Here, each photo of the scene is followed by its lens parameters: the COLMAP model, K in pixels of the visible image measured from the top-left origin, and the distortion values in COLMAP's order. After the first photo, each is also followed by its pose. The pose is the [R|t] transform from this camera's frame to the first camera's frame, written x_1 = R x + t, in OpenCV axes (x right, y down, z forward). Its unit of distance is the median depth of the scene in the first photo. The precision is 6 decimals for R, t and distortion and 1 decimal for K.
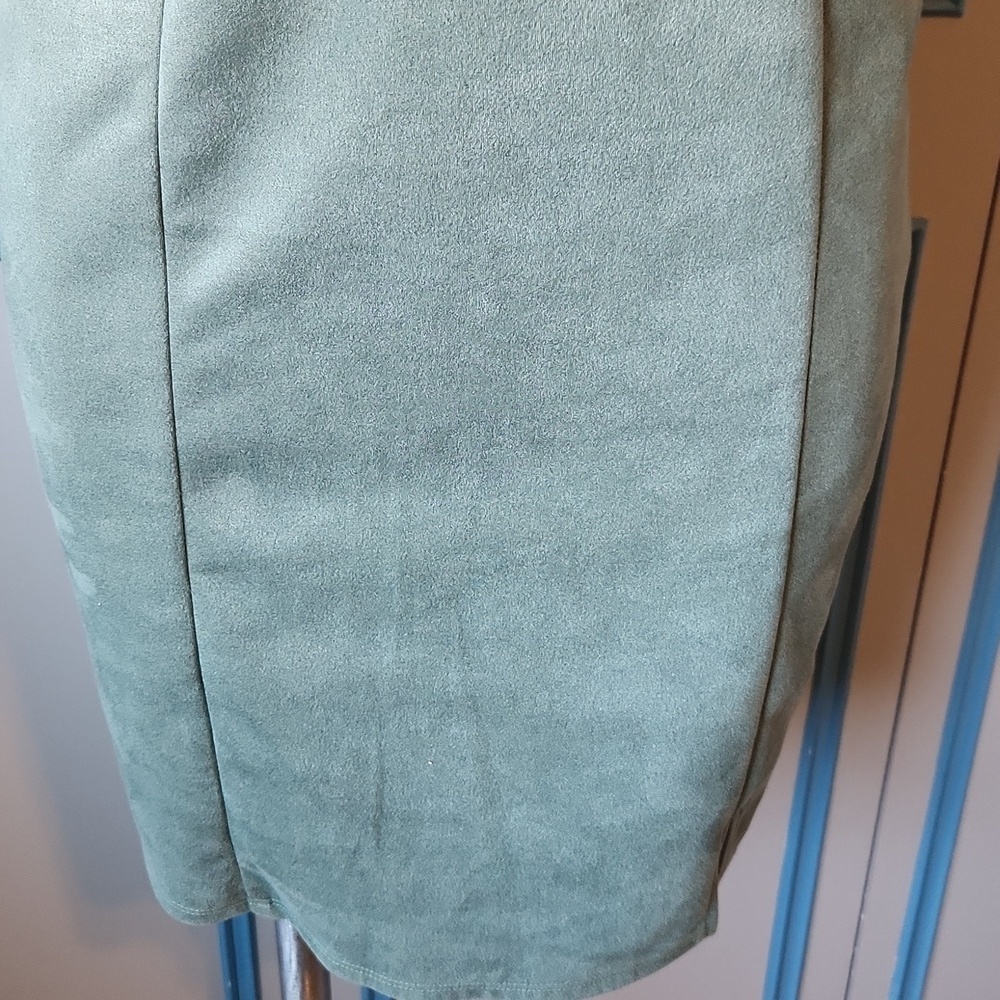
lens RADIAL K [[1472.8, 0, 512.6], [0, 1472.8, 498.8], [0, 0, 1]] dist [0.059359, -0.087219]
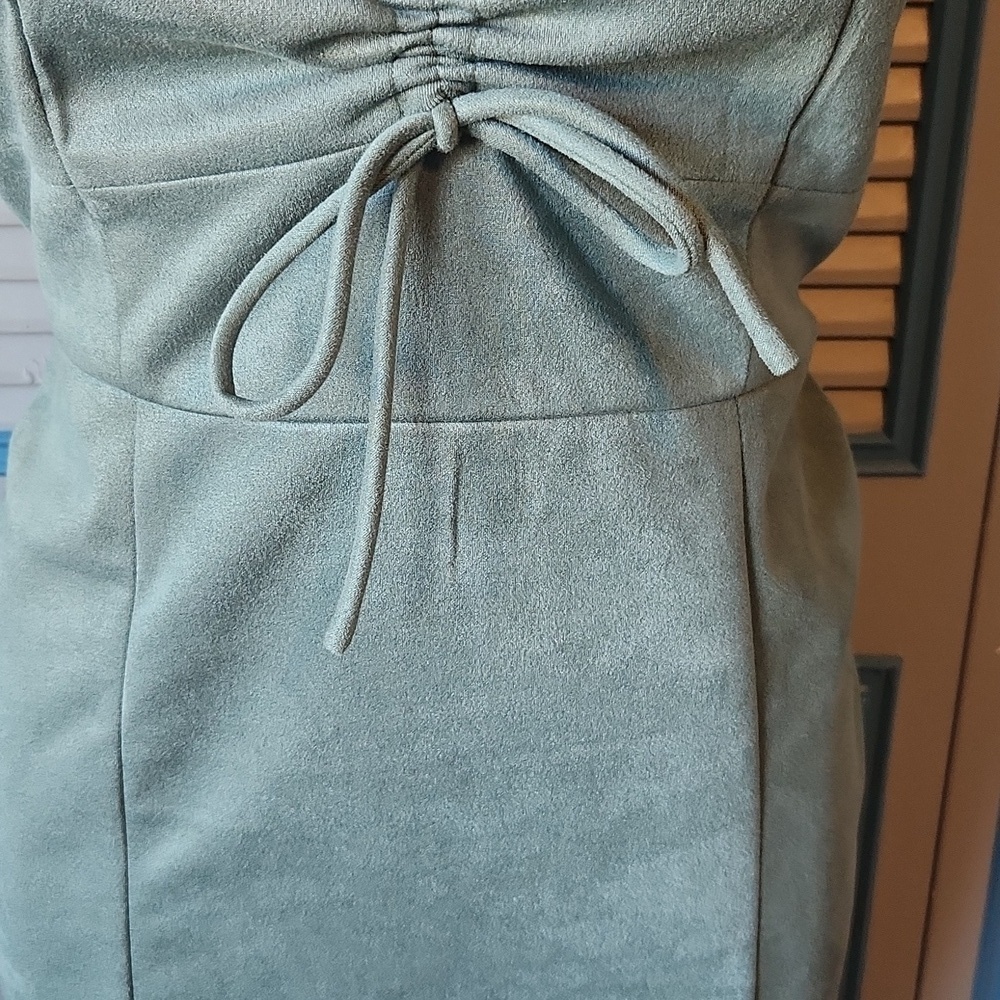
lens RADIAL K [[1470.6, 0, 490.6], [0, 1470.6, 500.2], [0, 0, 1]] dist [0.072822, -0.119883]
pose [[0.999399, 0.003010, -0.034521, 0.054553], [-0.007815, 0.990133, -0.139911, -0.251121], [0.033760, 0.140096, 0.989562, -0.049416]]
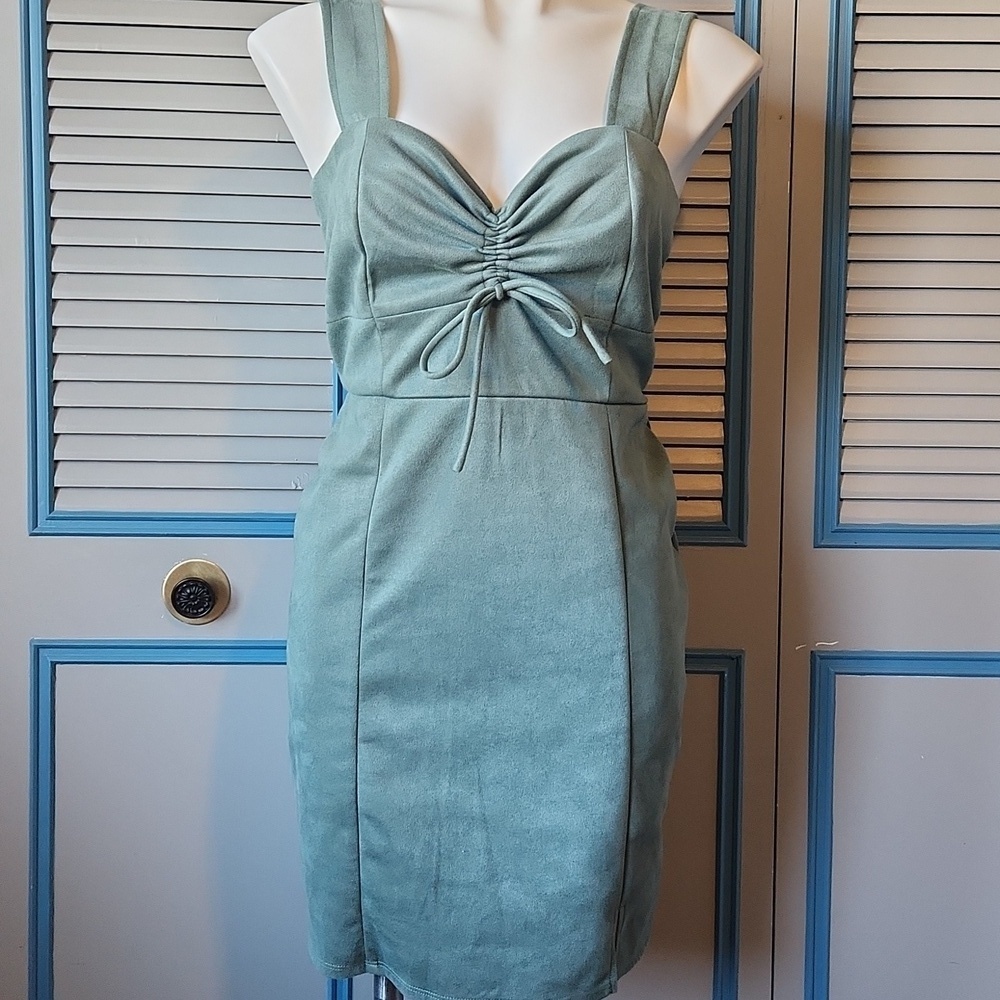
lens RADIAL K [[1411.4, 0, 517.7], [0, 1411.4, 498.2], [0, 0, 1]] dist [0.064700, -0.004881]
pose [[0.998154, -0.000551, -0.060735, 0.169963], [-0.026490, 0.895896, -0.443474, 0.739420], [0.054657, 0.444264, 0.894227, -1.185733]]
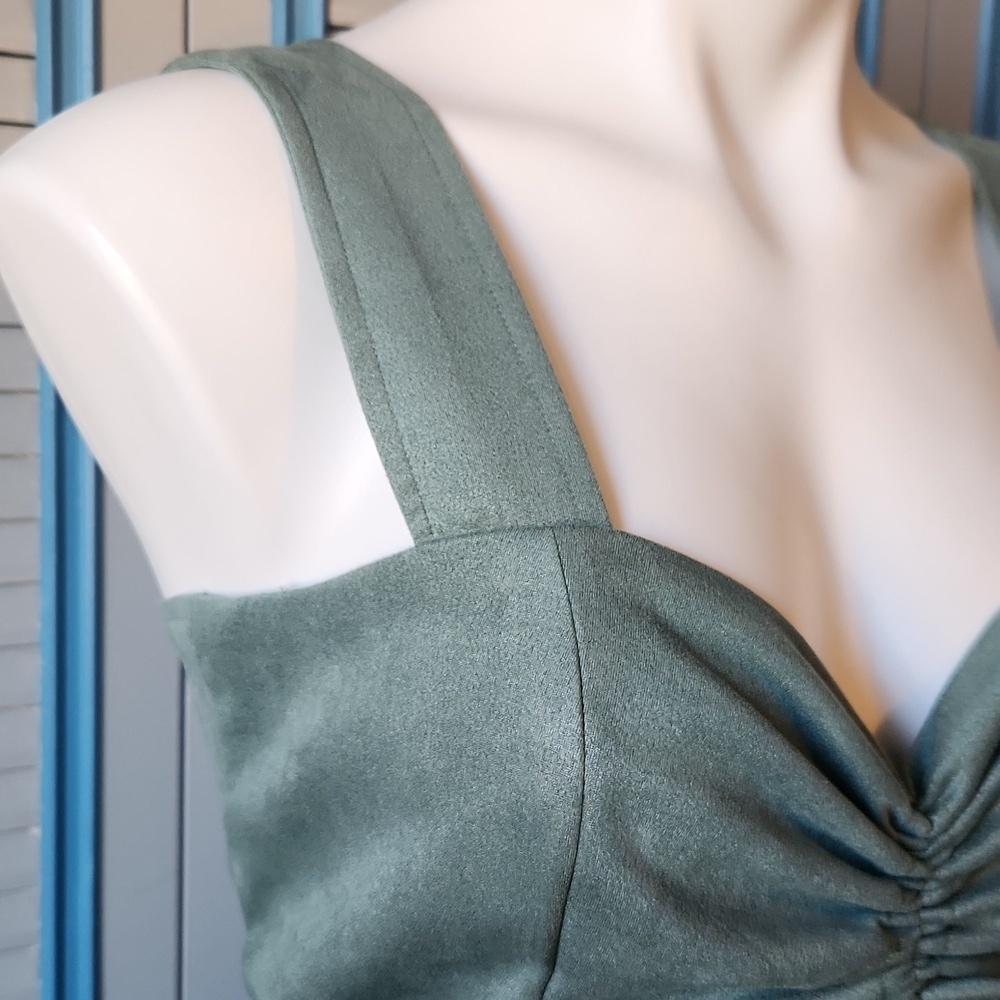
lens RADIAL K [[1497.6, 0, 559.3], [0, 1497.6, 499.6], [0, 0, 1]] dist [0.100509, -0.138235]
pose [[0.925643, -0.034308, 0.376839, -0.477724], [0.175568, 0.921138, -0.347391, -0.551389], [-0.335203, 0.387721, 0.858669, -0.090806]]
